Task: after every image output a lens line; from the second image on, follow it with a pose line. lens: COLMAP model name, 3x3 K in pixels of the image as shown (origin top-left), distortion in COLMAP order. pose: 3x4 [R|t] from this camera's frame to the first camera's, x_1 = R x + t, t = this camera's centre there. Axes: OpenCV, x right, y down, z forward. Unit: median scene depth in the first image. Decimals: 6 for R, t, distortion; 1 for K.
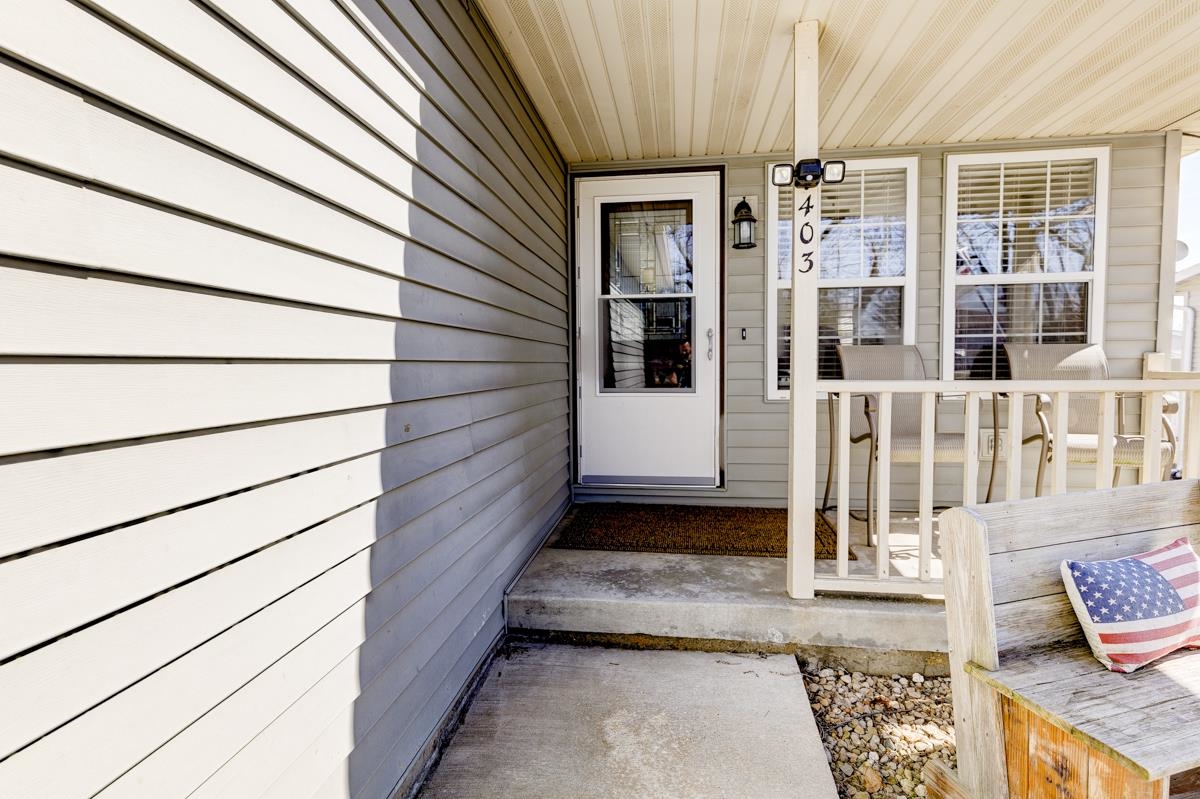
lens RADIAL K [[580.4, 0, 607.1], [0, 580.4, 394.7], [0, 0, 1]] dist [-0.001322, 0.000461]
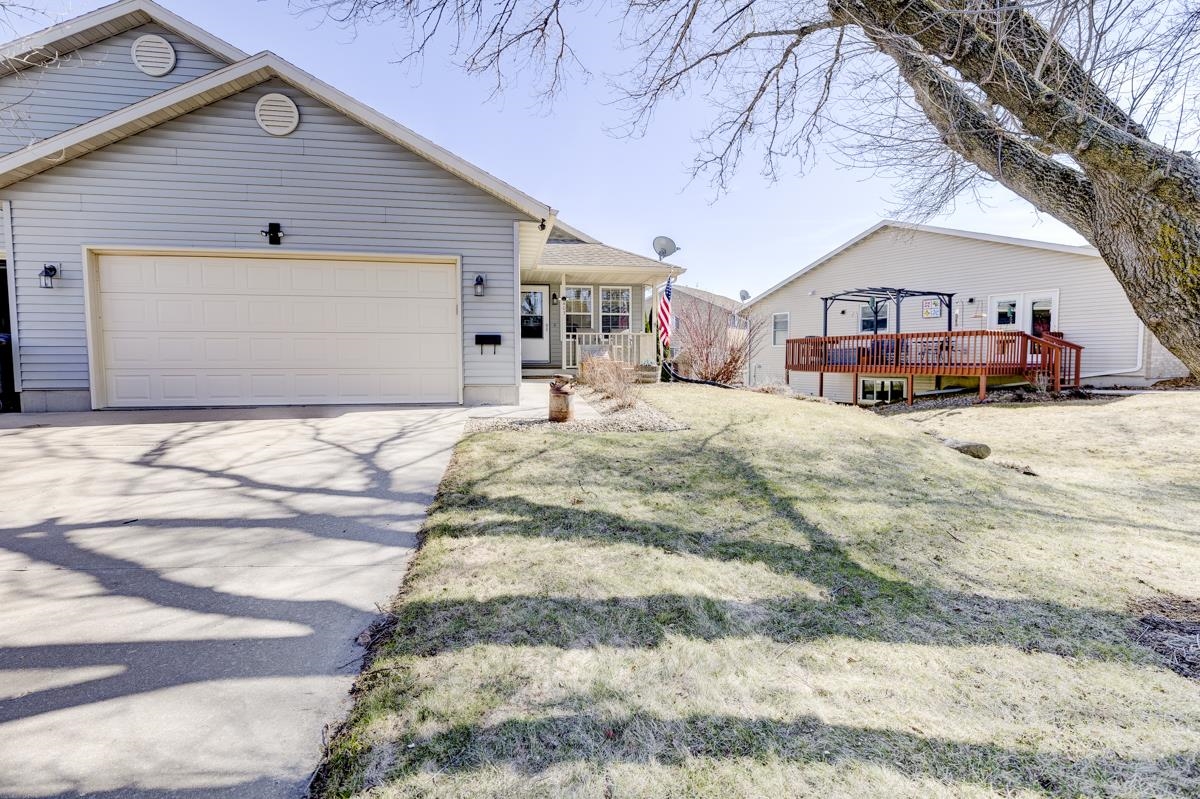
lens RADIAL K [[580.4, 0, 607.1], [0, 580.4, 394.7], [0, 0, 1]] dist [-0.001322, 0.000461]
pose [[0.955856, -0.010229, 0.293659, -0.660531], [0.008106, 0.999931, 0.008445, 0.379129], [-0.293725, -0.005692, 0.955873, -3.223205]]
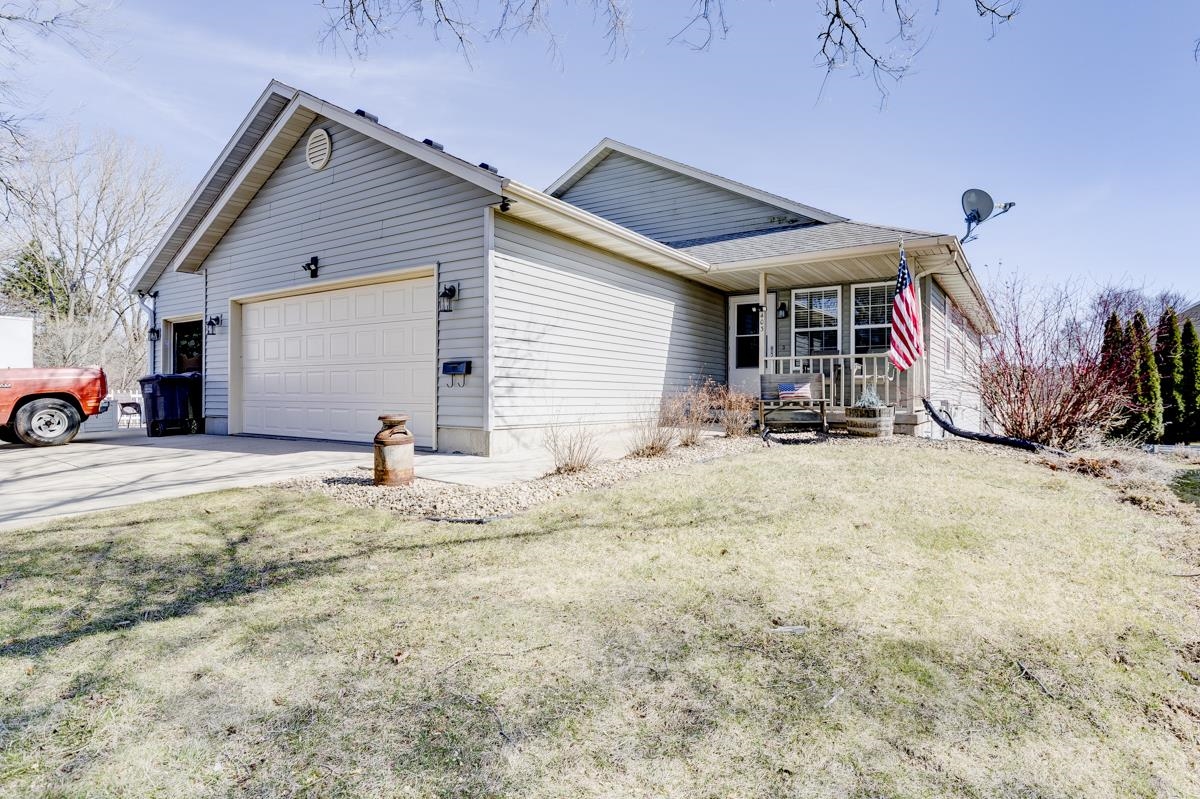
lens RADIAL K [[643.4, 0, 600.0], [0, 643.4, 399.5], [0, 0, 1]] dist [-0.003345, -0.000049]
pose [[0.892388, 0.016468, -0.450968, 0.916440], [-0.037934, 0.998534, -0.038602, 0.329158], [0.449671, 0.051555, 0.891705, -2.378689]]
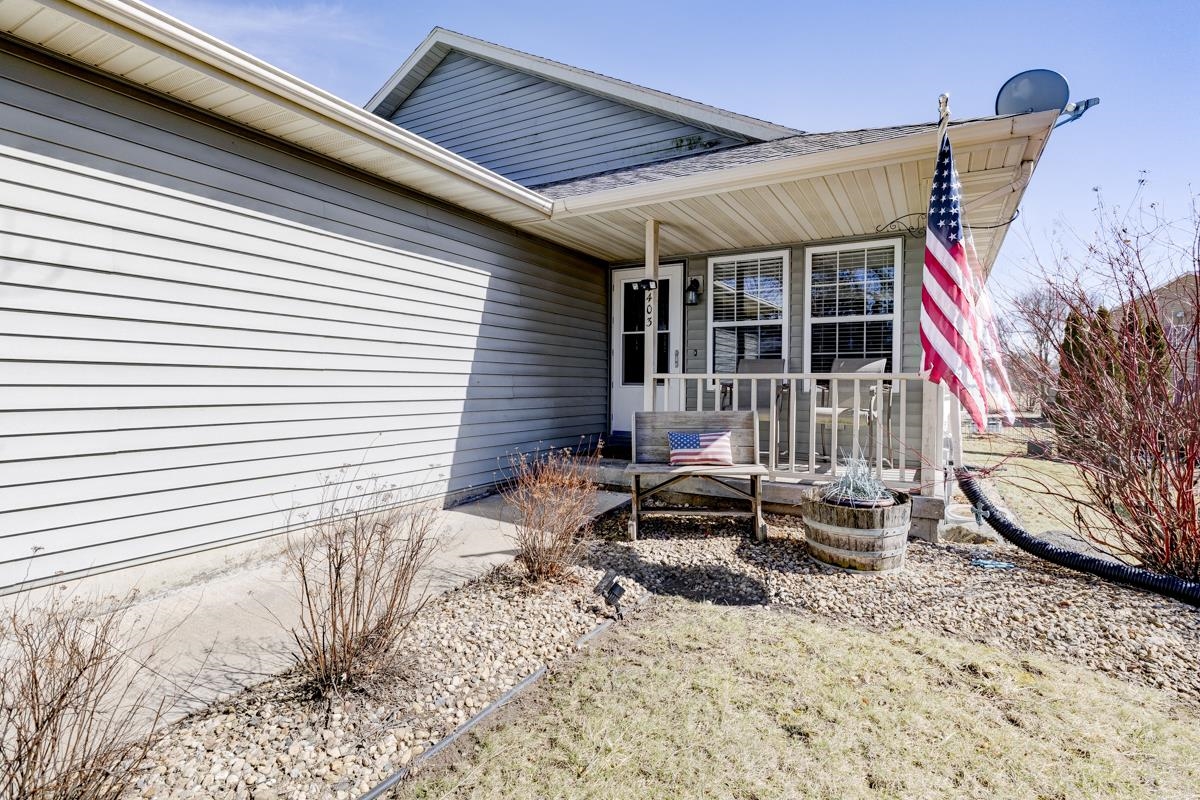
lens RADIAL K [[589.4, 0, 603.6], [0, 589.4, 392.1], [0, 0, 1]] dist [0.011853, -0.000001]
pose [[0.922255, 0.023564, -0.385864, 0.710942], [-0.038034, 0.998829, -0.029907, 0.083569], [0.384708, 0.042258, 0.922071, -0.800567]]
